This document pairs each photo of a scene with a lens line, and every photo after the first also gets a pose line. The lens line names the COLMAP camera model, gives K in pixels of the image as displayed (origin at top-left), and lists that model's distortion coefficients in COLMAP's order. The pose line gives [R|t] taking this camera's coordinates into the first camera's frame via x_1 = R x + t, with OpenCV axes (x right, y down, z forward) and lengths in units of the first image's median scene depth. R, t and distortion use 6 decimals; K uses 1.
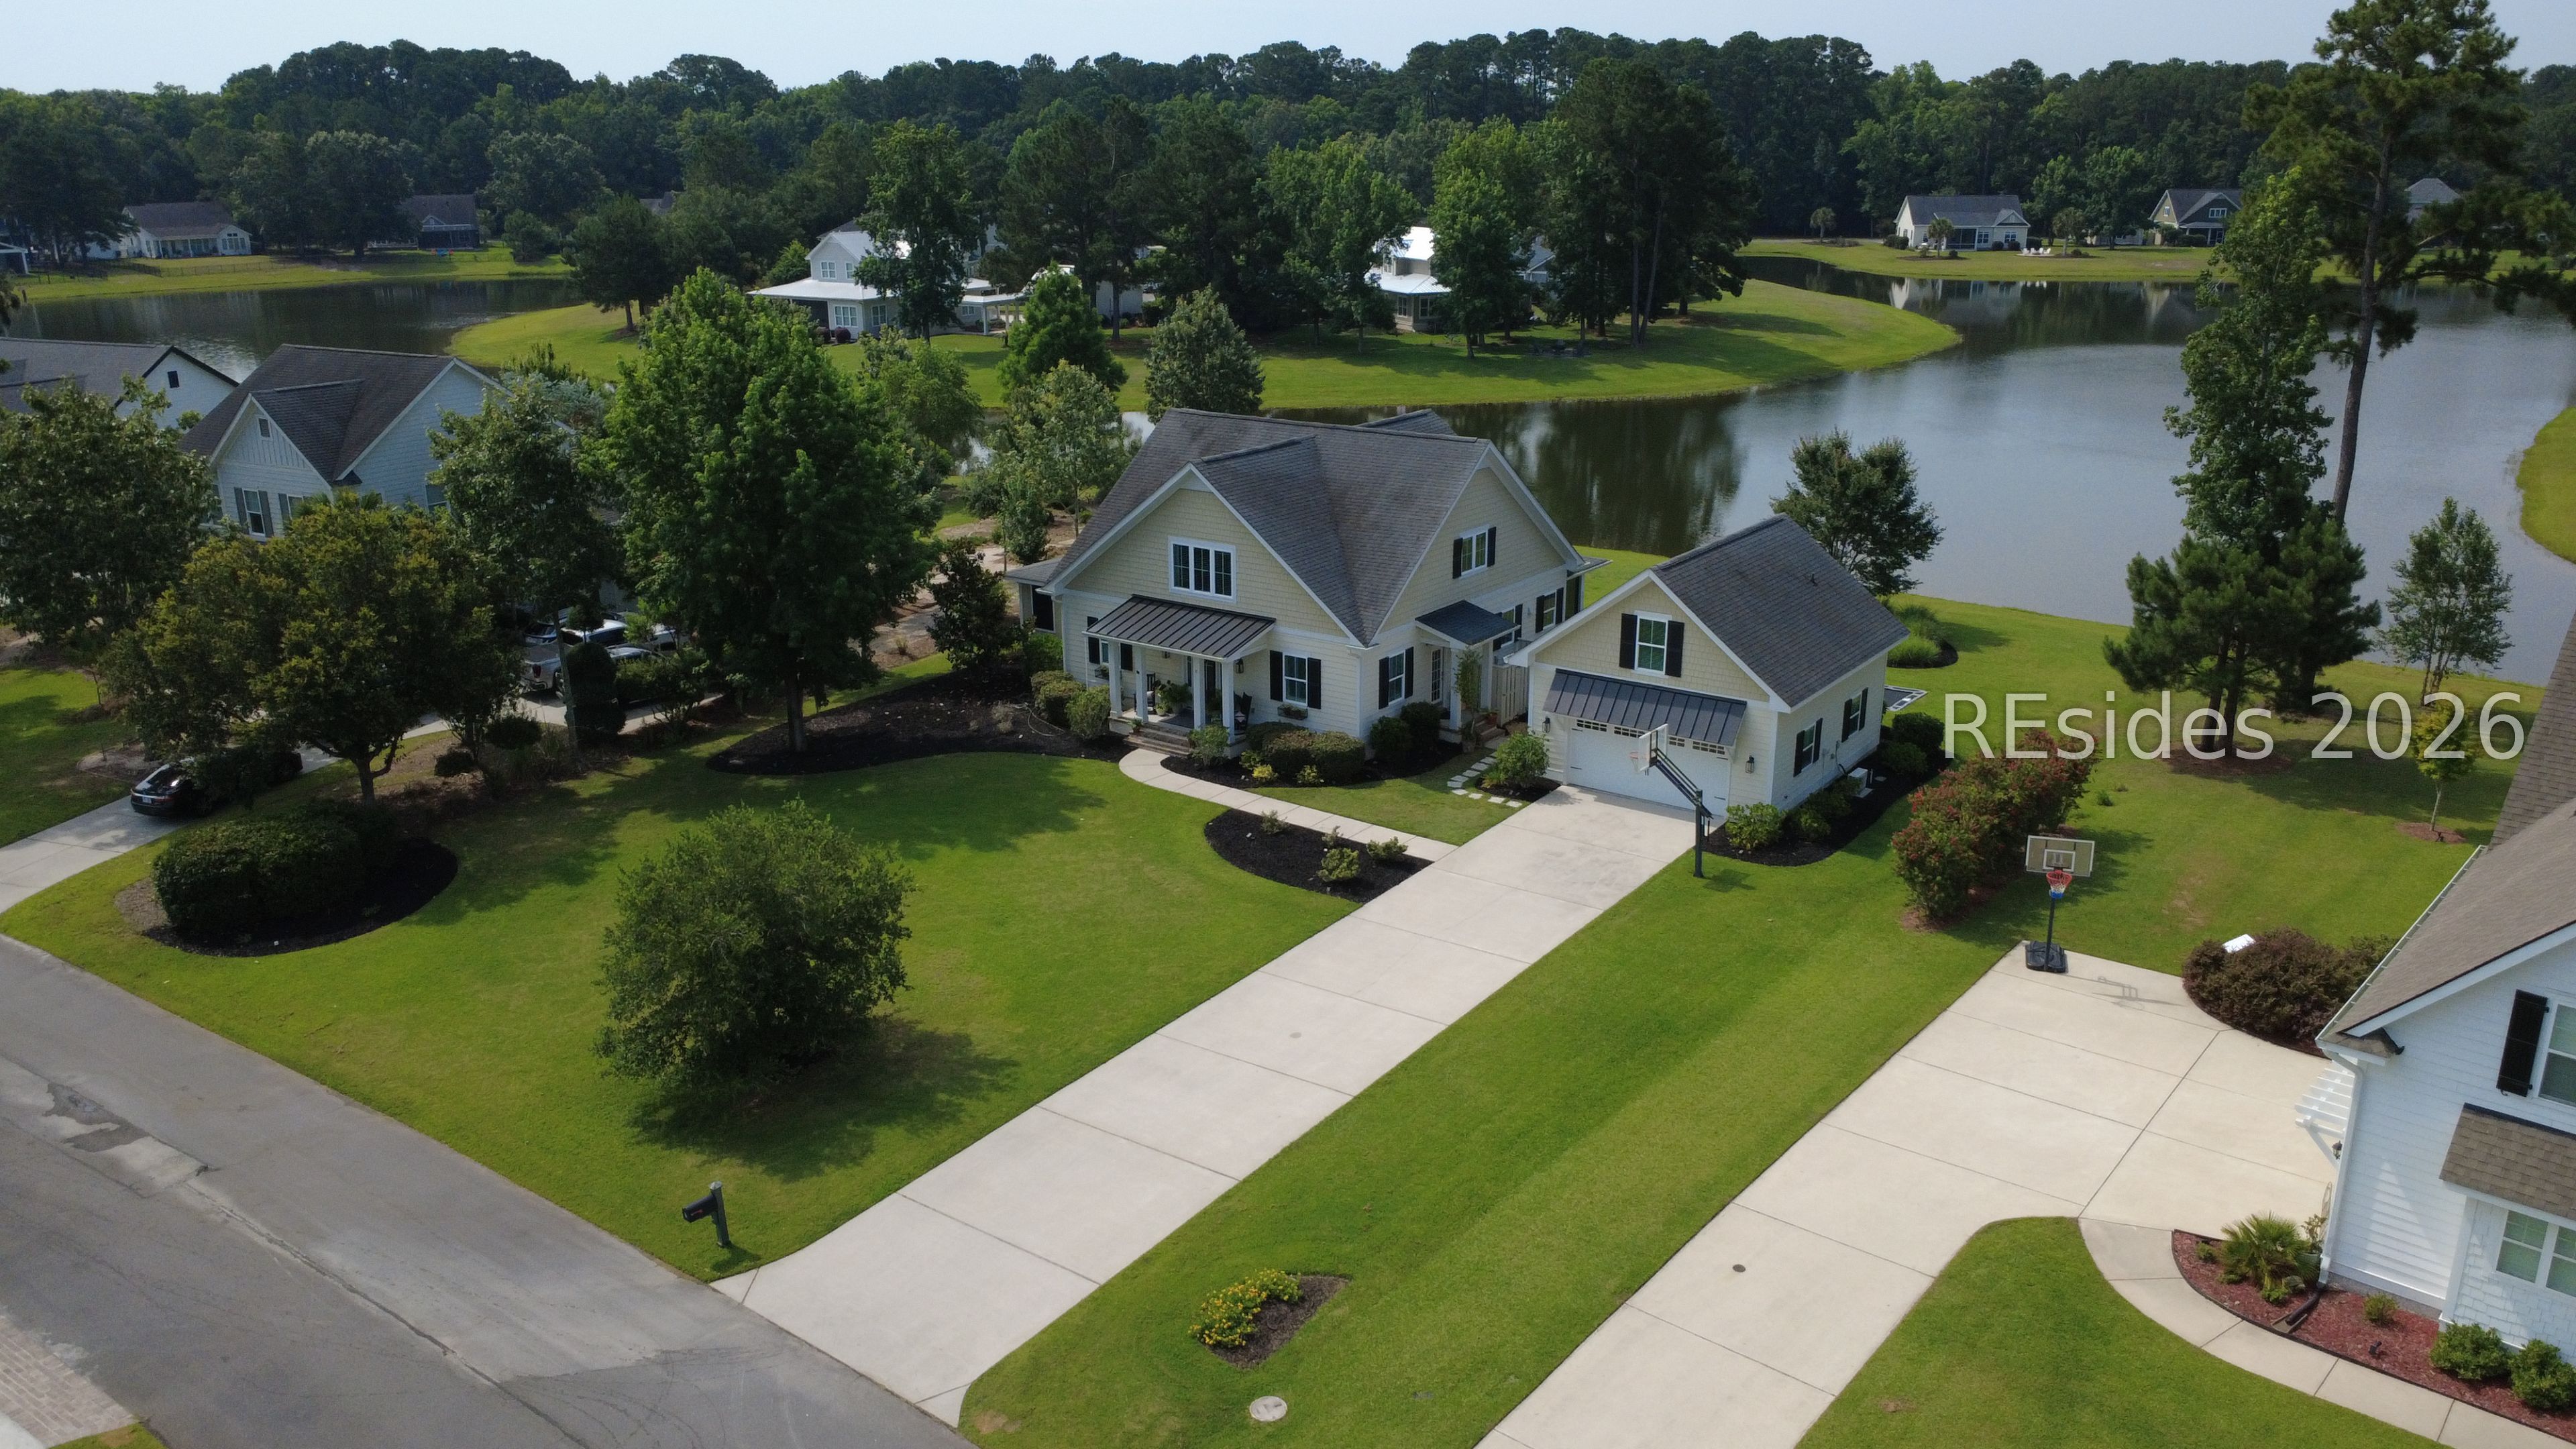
lens RADIAL K [[1878.7, 0, 1286.0], [0, 1878.7, 729.8], [0, 0, 1]] dist [-0.000830, 0.002430]
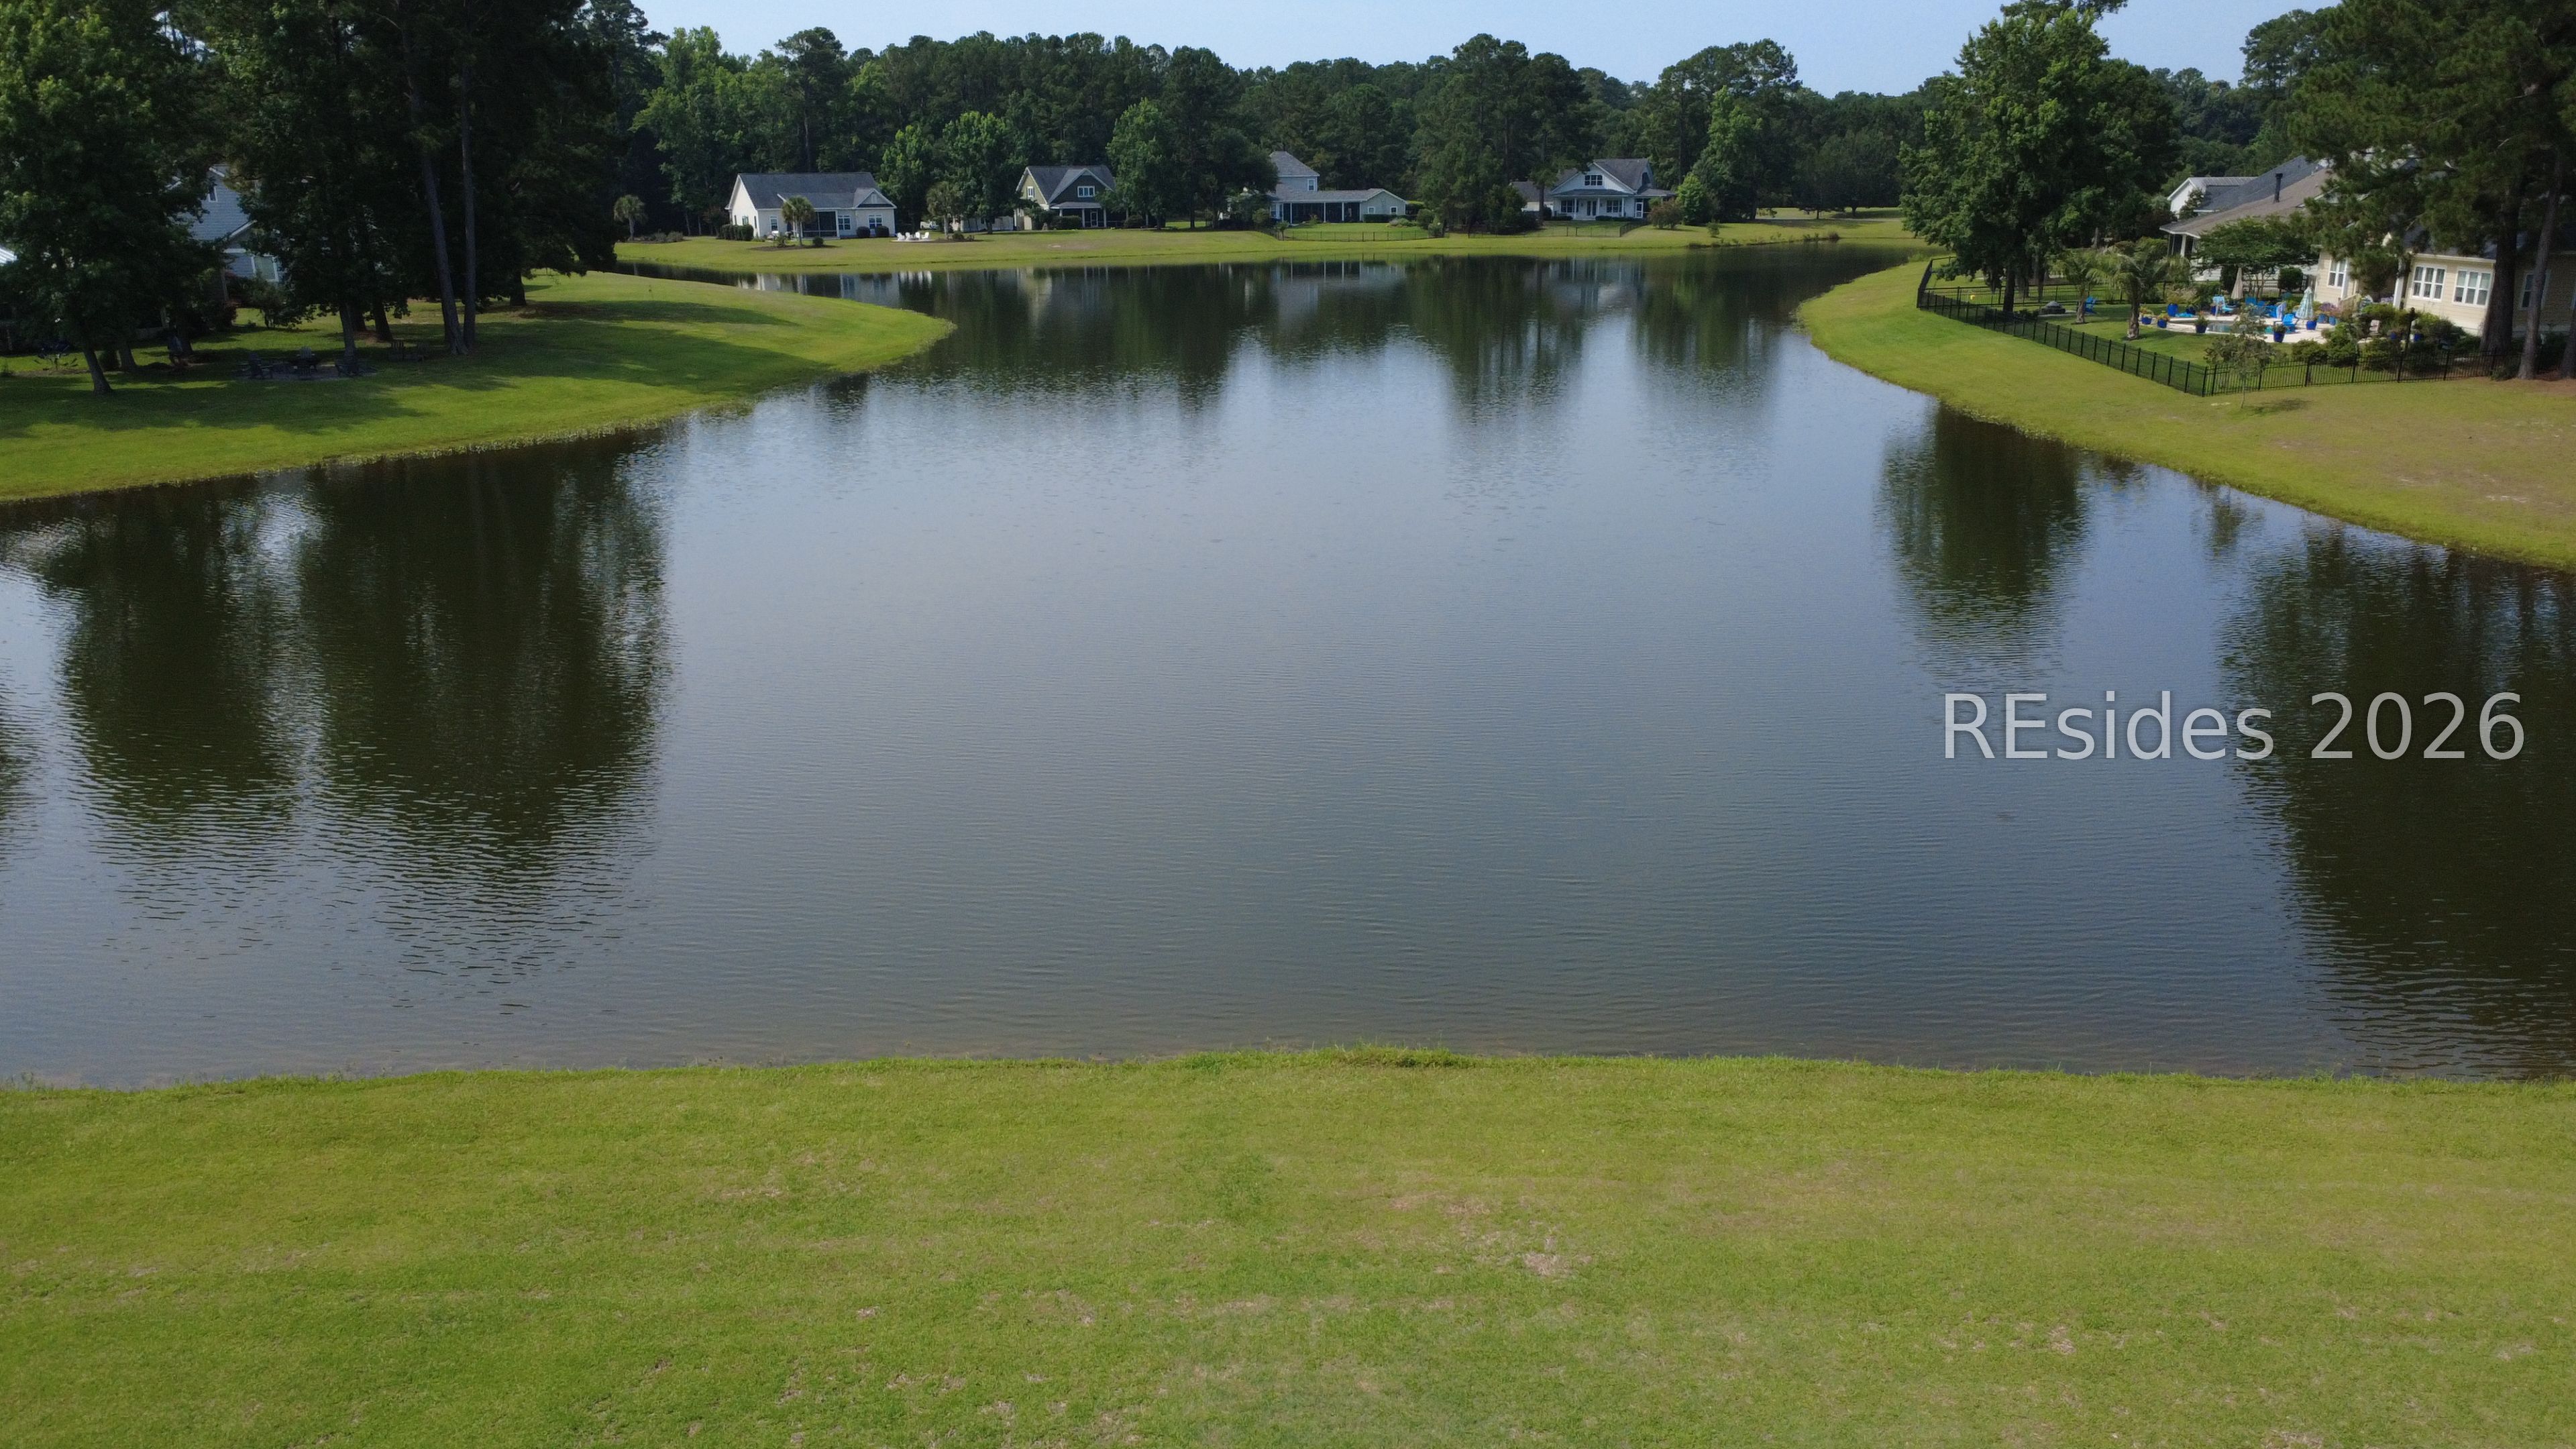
lens RADIAL K [[1878.7, 0, 1292.6], [0, 1878.7, 727.7], [0, 0, 1]] dist [-0.000830, 0.002430]
pose [[0.805275, -0.170801, 0.567767, 0.156882], [0.183343, 0.982408, 0.035497, -0.214955], [-0.563842, 0.075511, 0.822424, 1.248122]]
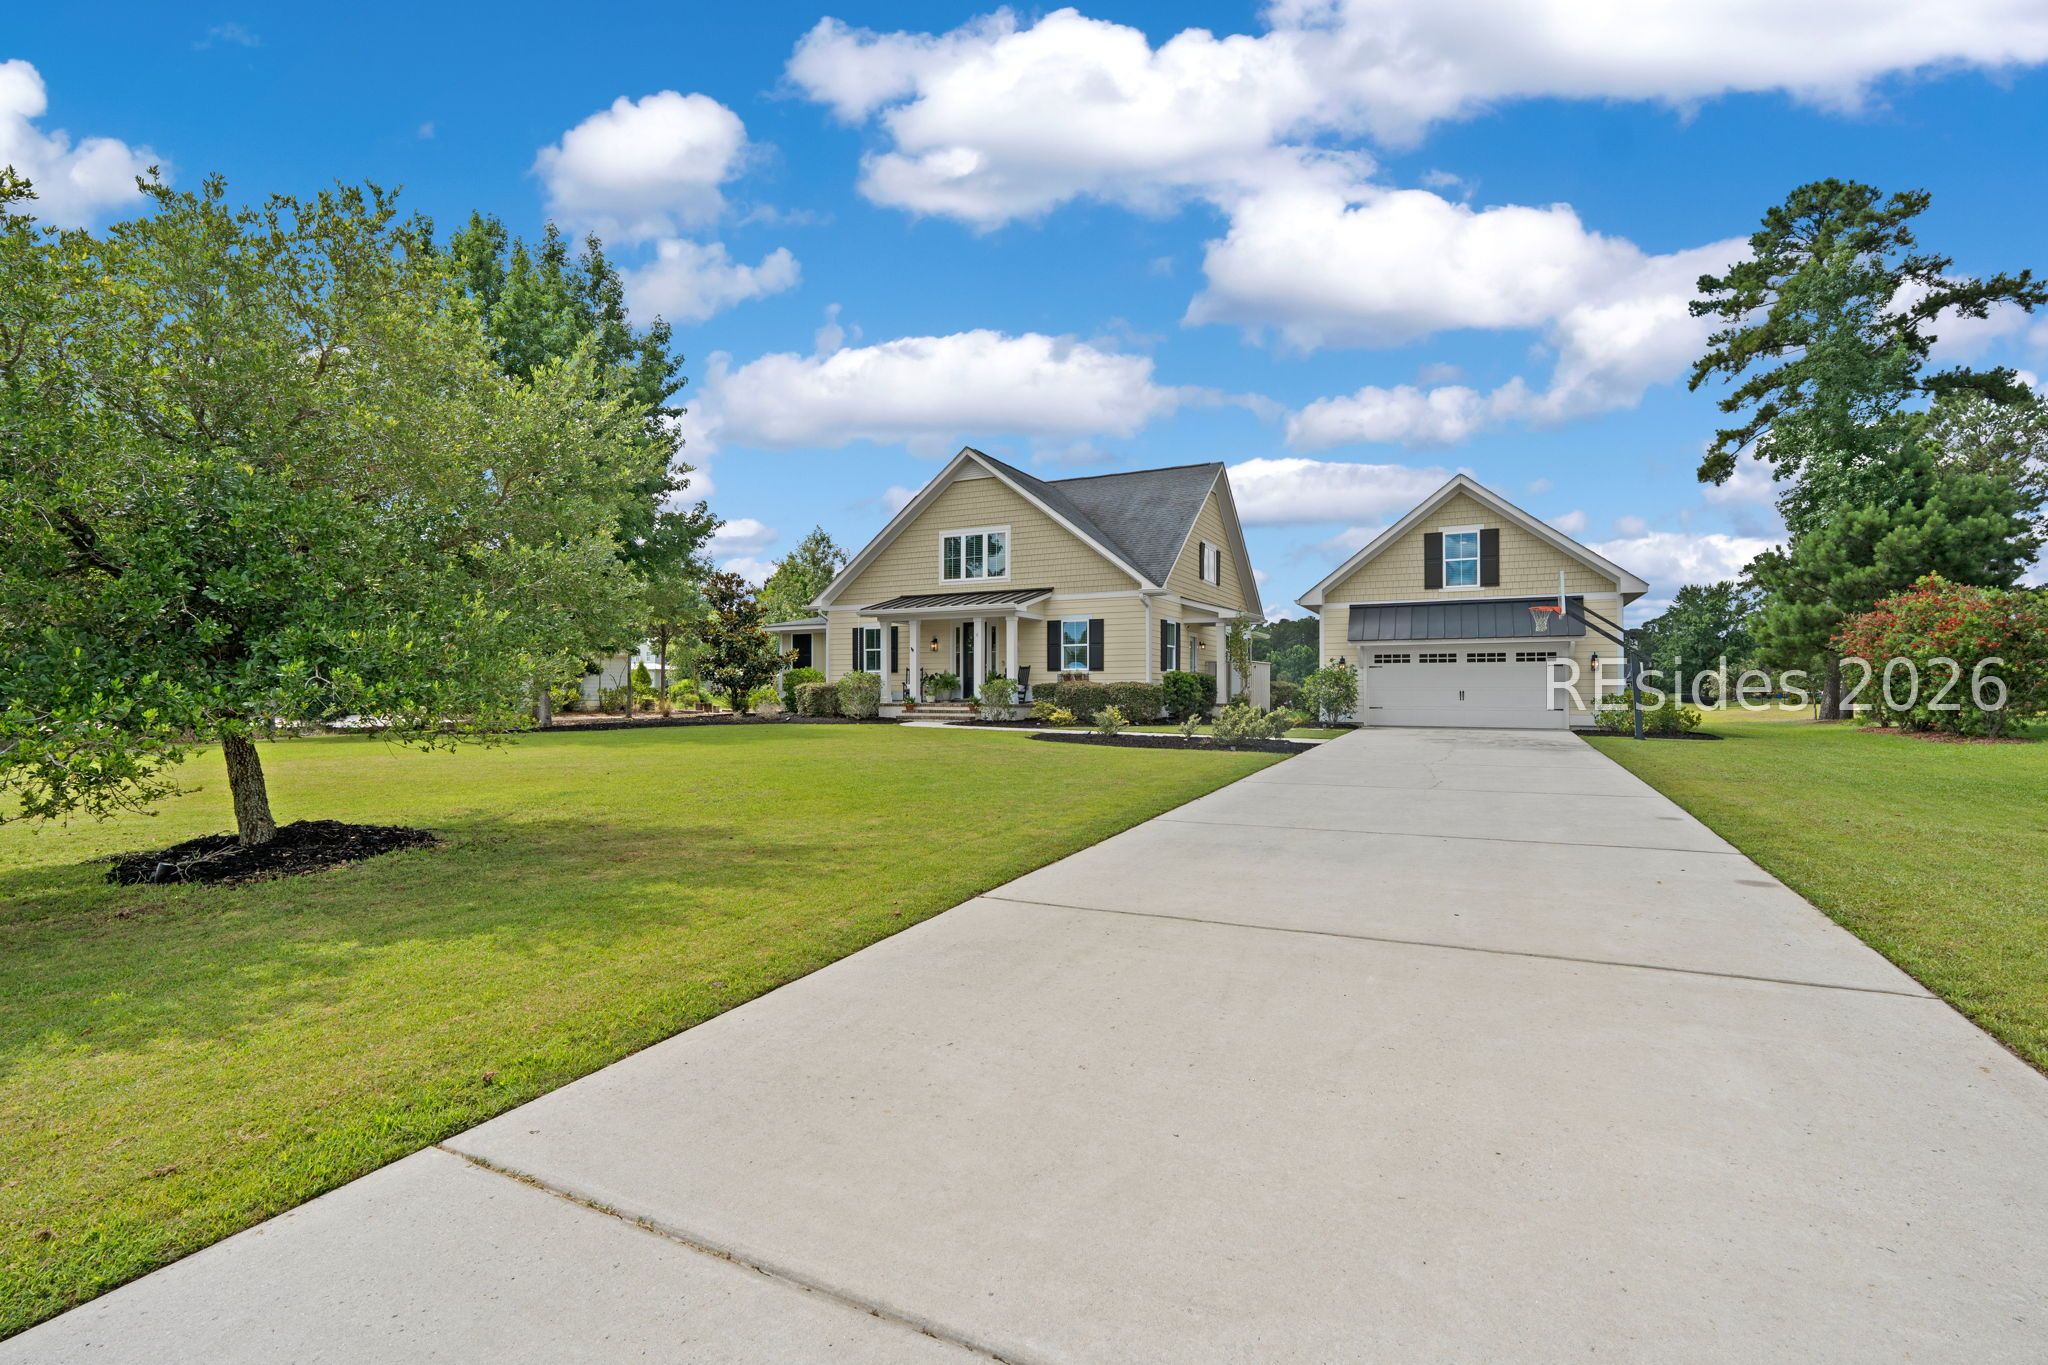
lens RADIAL K [[917.4, 0, 1025.9], [0, 917.4, 683.6], [0, 0, 1]] dist [-0.015408, 0.003093]
pose [[0.987123, 0.006032, 0.159847, -0.096763], [0.043262, 0.951981, -0.303085, 0.136636], [-0.153999, 0.306098, 0.939462, 0.535739]]
